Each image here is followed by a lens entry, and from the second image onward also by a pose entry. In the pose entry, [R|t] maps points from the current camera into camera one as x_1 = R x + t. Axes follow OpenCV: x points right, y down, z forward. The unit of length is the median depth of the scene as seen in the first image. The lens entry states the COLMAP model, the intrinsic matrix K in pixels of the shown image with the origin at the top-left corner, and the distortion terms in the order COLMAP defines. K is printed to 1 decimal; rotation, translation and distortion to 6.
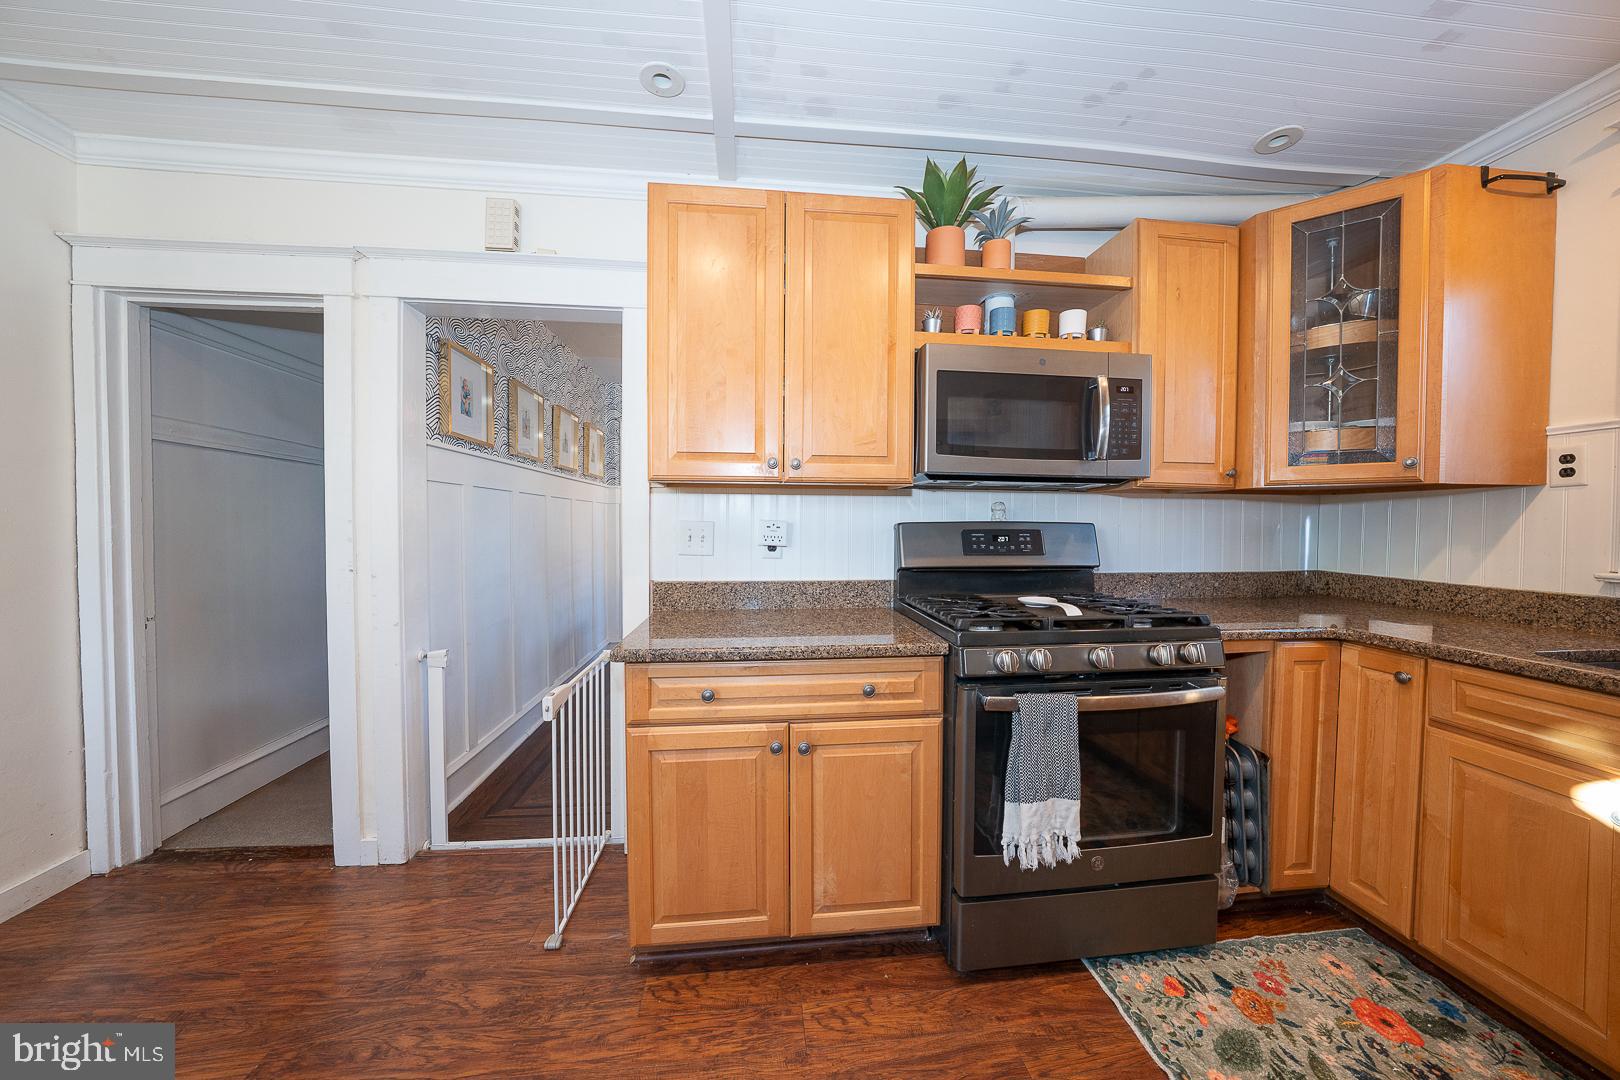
lens RADIAL K [[557.7, 0, 812.1], [0, 557.7, 535.1], [0, 0, 1]] dist [-0.030399, 0.006894]
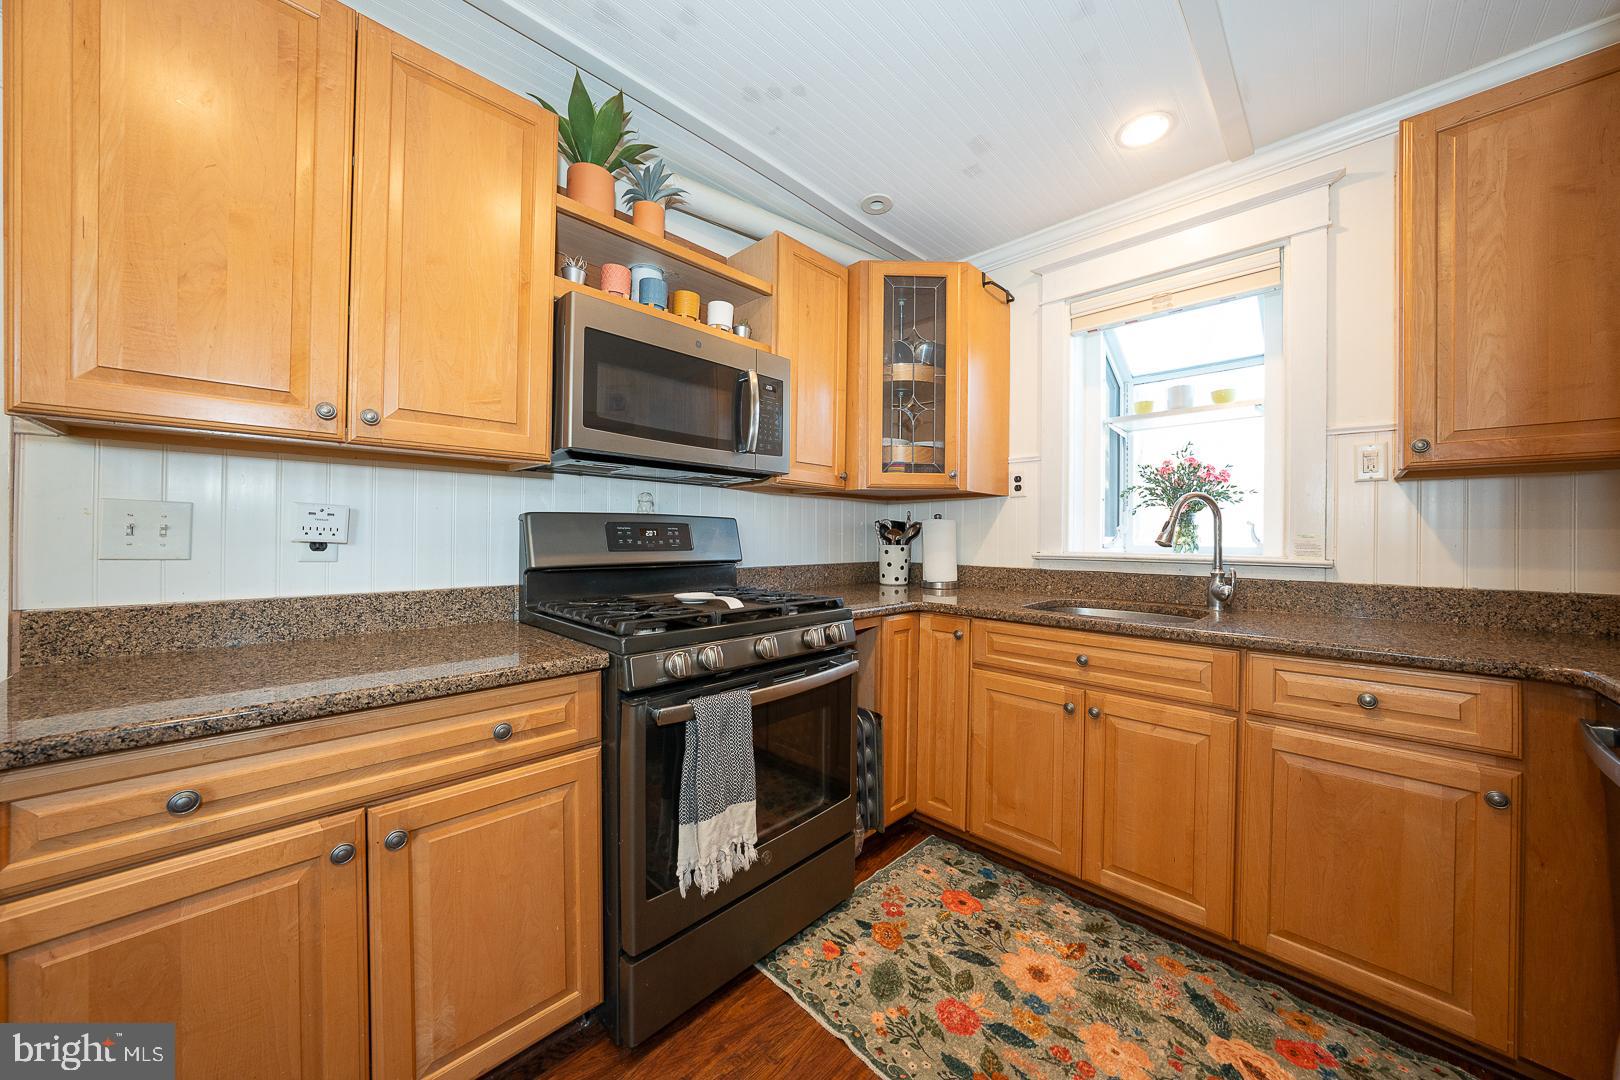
lens RADIAL K [[557.7, 0, 812.1], [0, 557.7, 535.1], [0, 0, 1]] dist [-0.030399, 0.006894]
pose [[0.771084, 0.001289, 0.636732, -0.044398], [0.009666, 0.999859, -0.013729, 0.033447], [-0.636660, 0.016741, 0.770963, 0.170029]]
